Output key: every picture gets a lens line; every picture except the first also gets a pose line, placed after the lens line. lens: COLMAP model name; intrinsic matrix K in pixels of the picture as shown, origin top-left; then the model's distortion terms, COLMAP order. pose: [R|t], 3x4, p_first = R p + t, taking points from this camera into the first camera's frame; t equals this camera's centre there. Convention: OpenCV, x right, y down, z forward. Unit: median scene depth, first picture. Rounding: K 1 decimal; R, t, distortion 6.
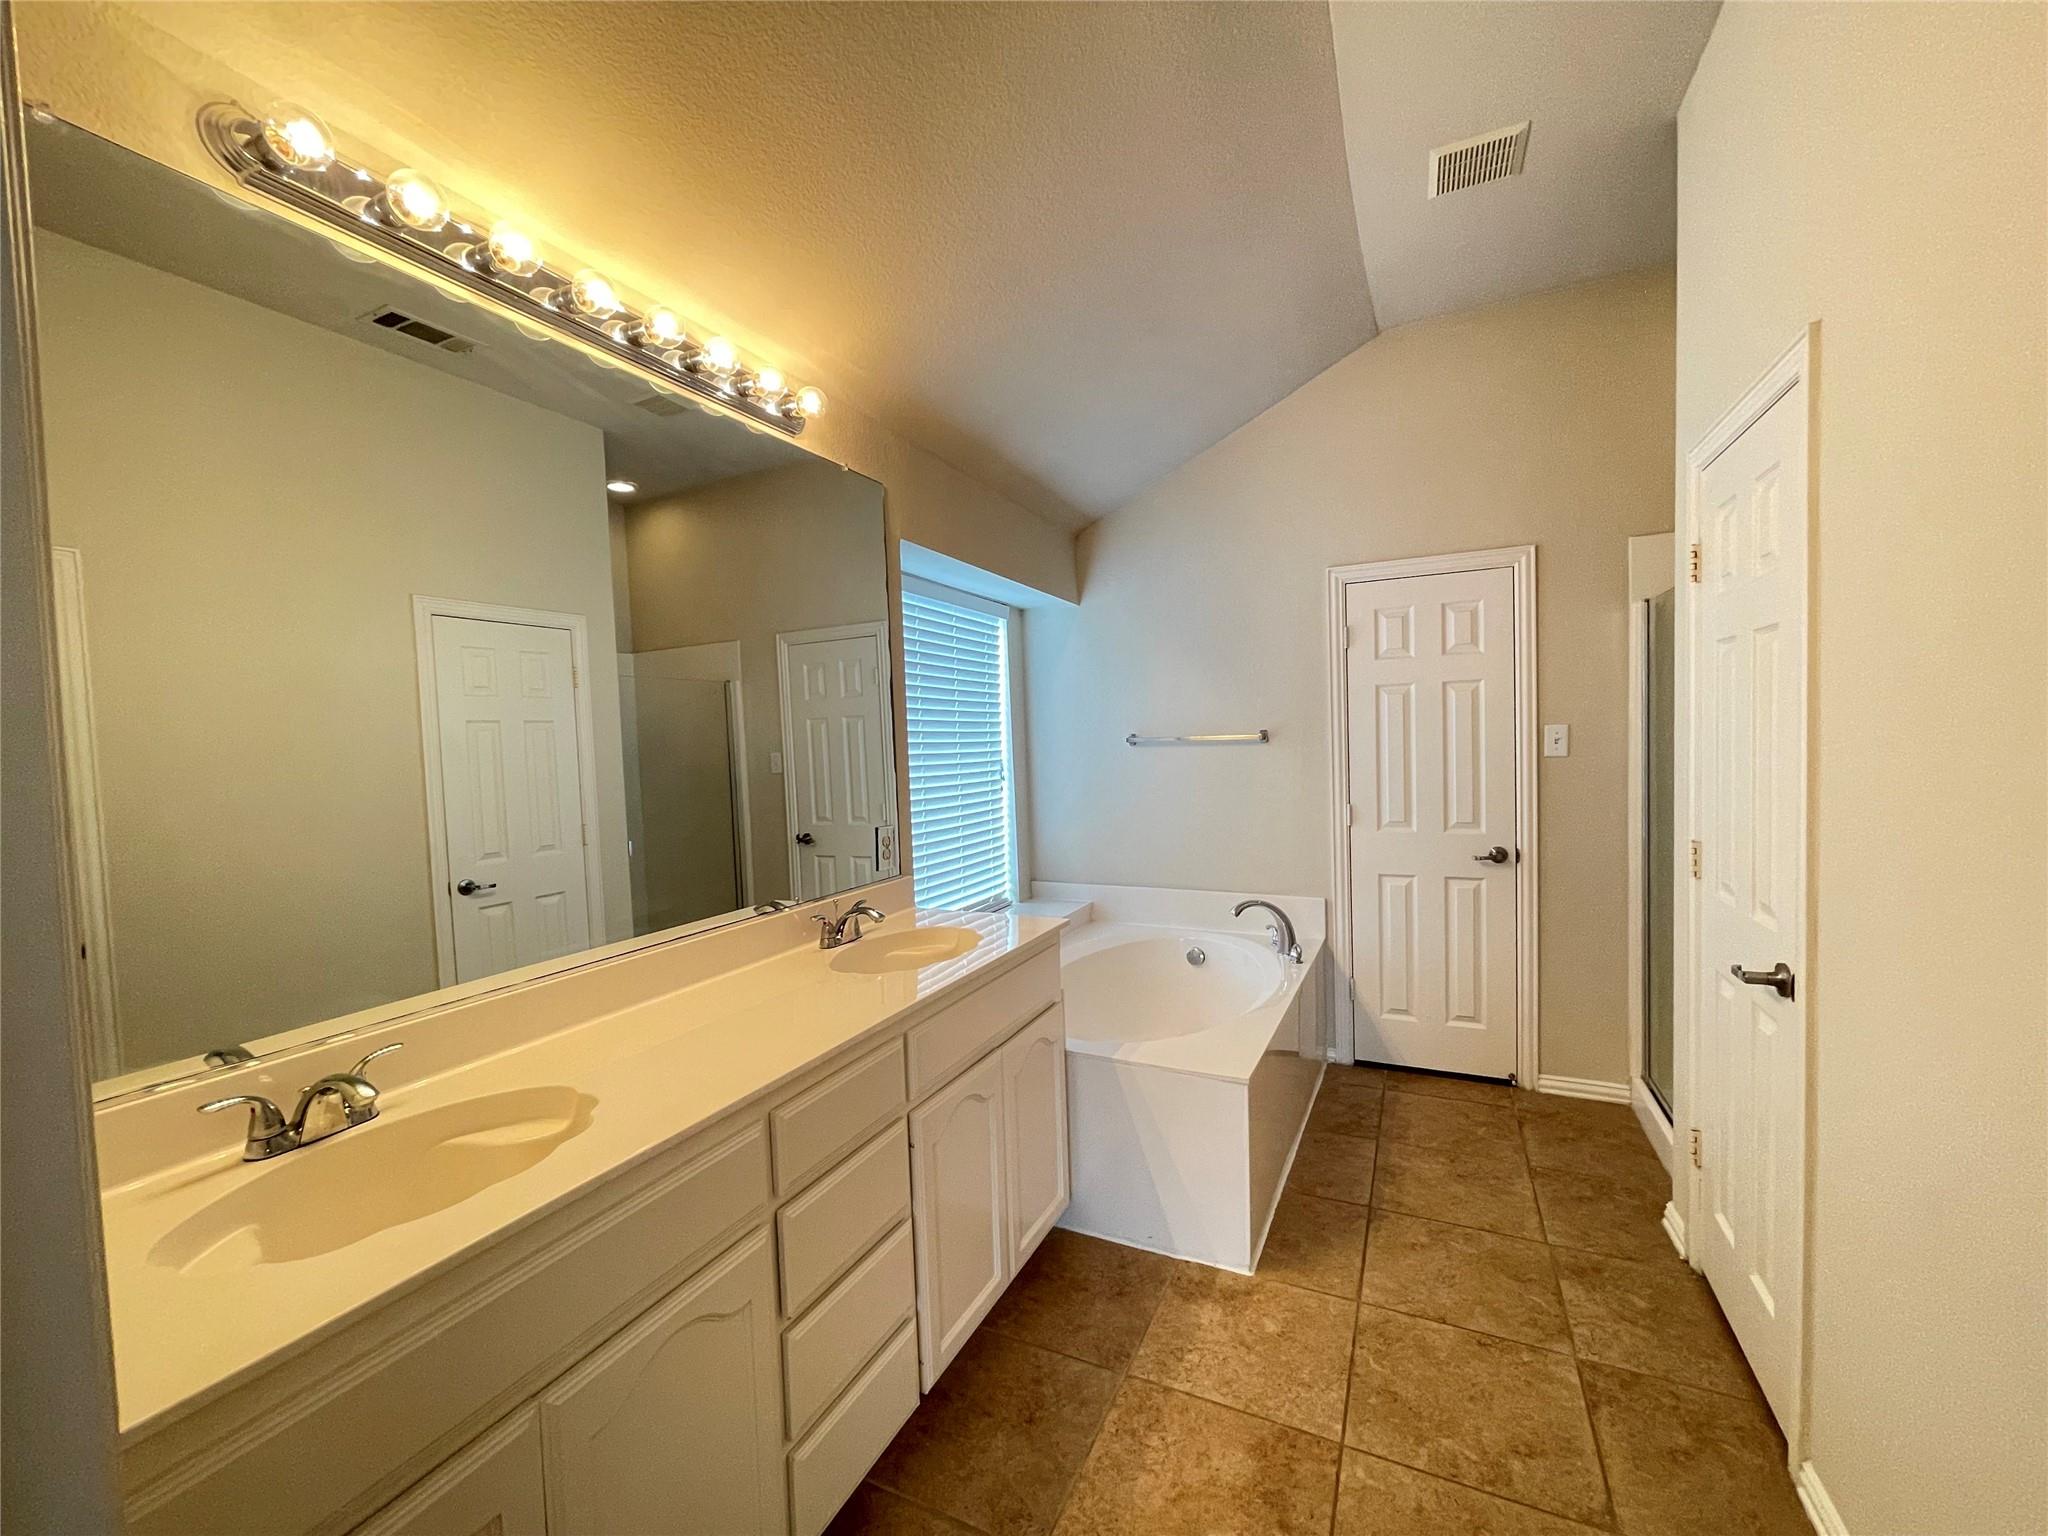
lens RADIAL K [[828.3, 0, 1031.3], [0, 828.3, 776.0], [0, 0, 1]] dist [-0.003599, 0.000598]
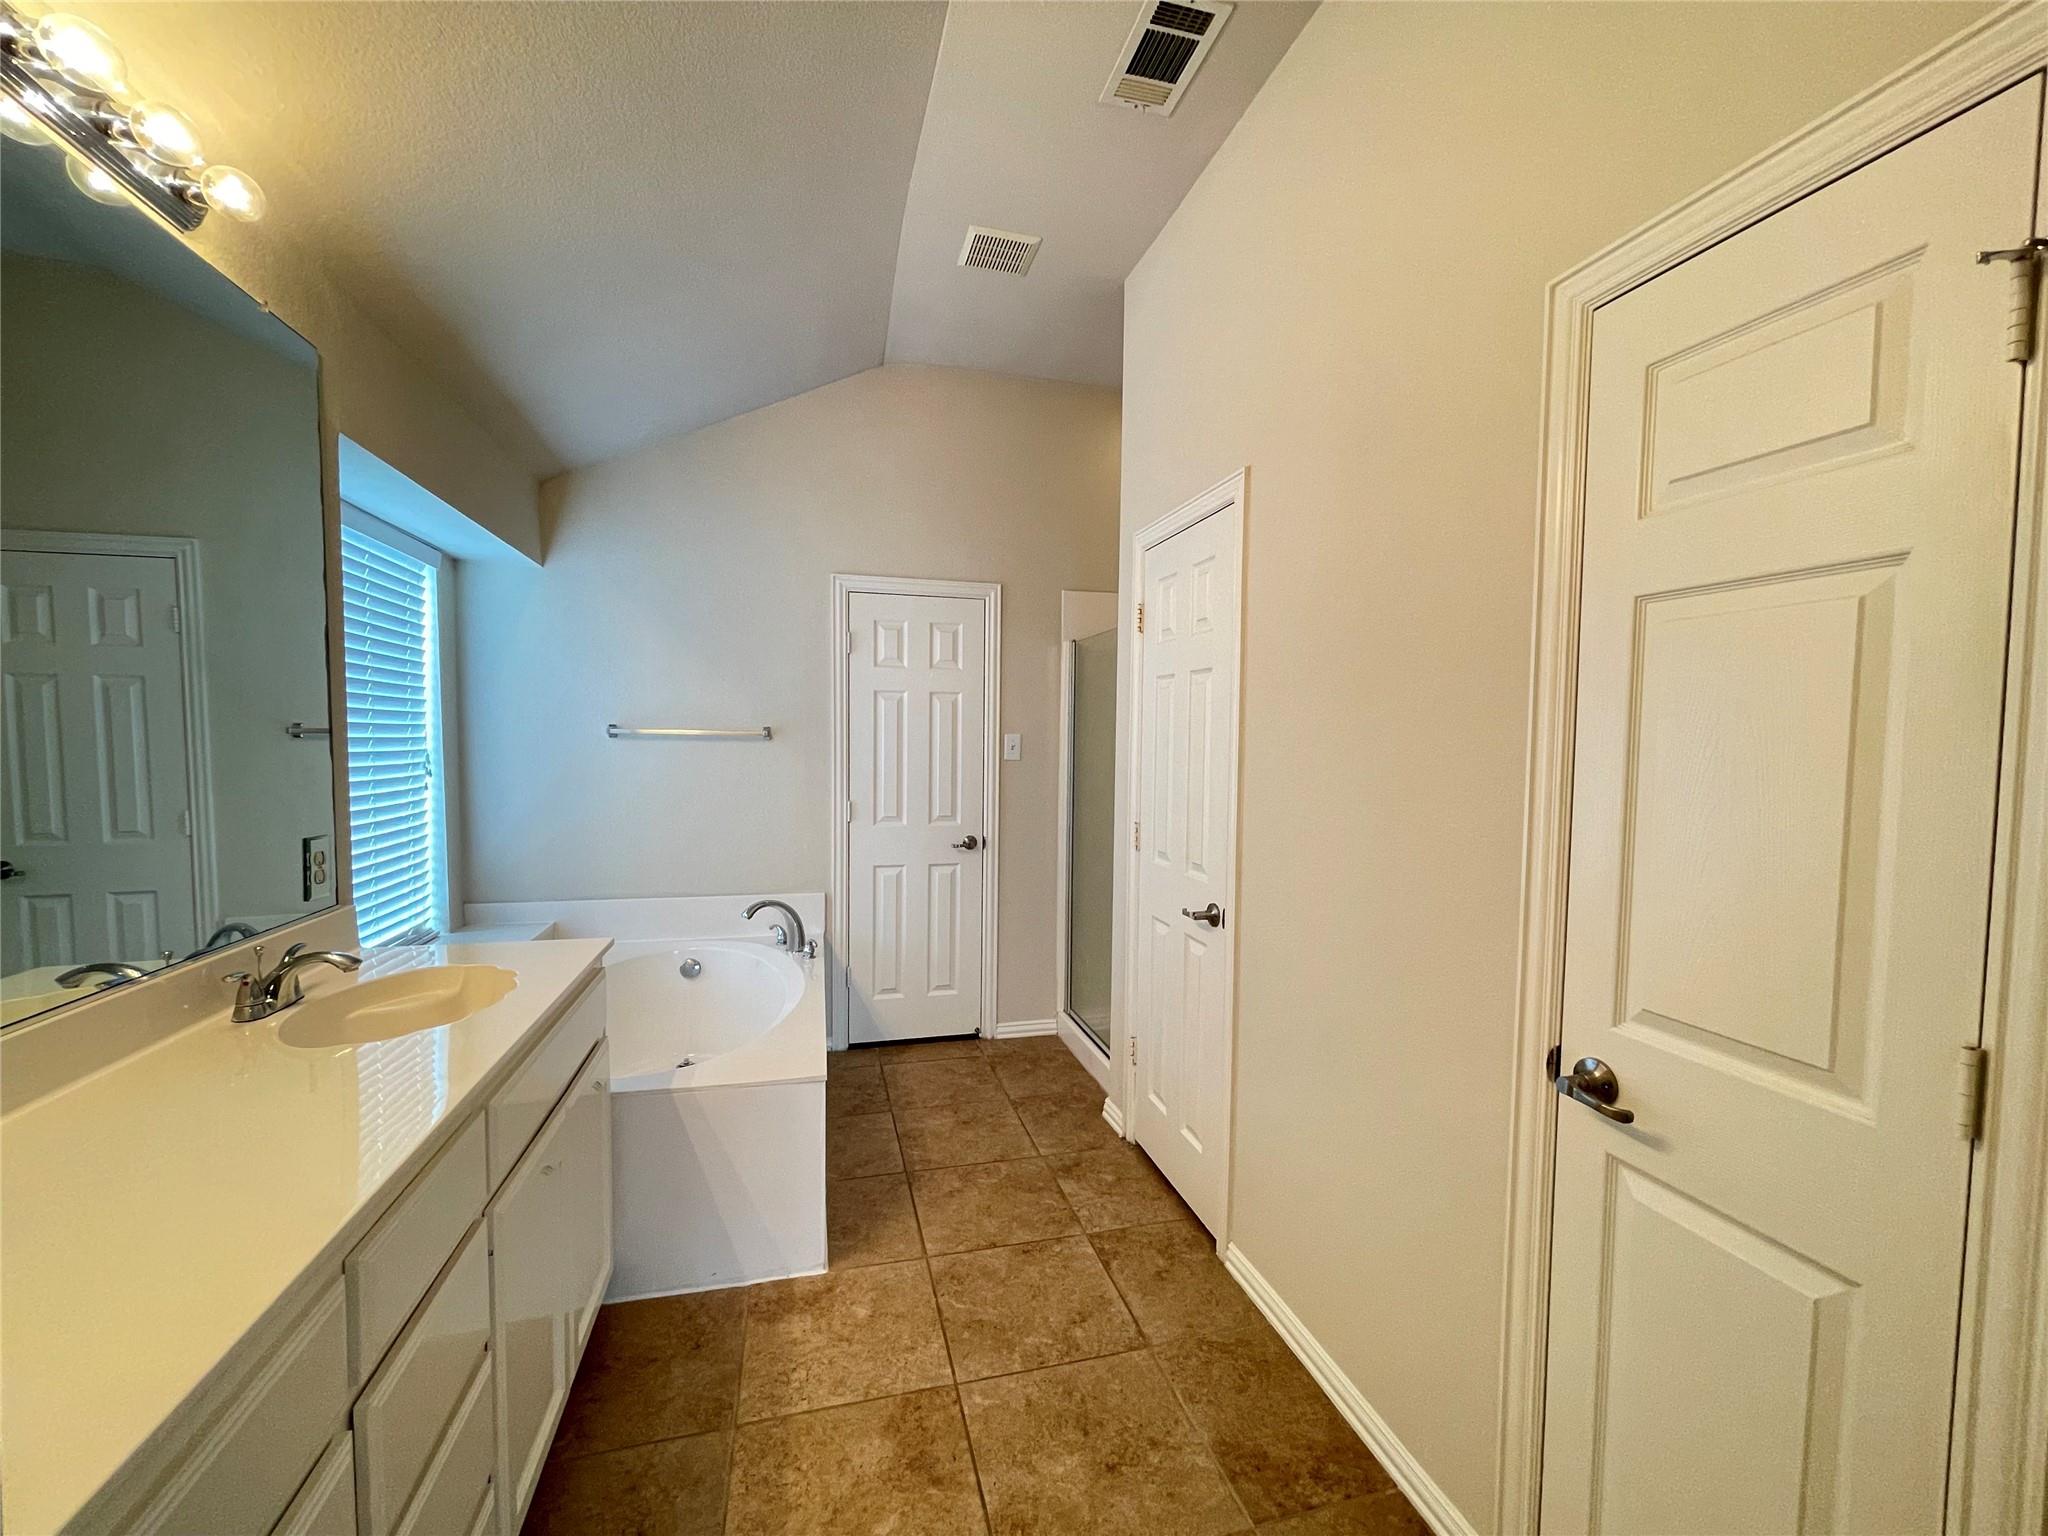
lens RADIAL K [[828.3, 0, 1032.2], [0, 828.3, 776.5], [0, 0, 1]] dist [-0.003599, 0.000598]
pose [[0.753894, 0.009278, 0.656930, -0.191483], [-0.006818, 0.999957, -0.006298, 0.011168], [-0.656960, 0.000270, 0.753925, 0.080643]]
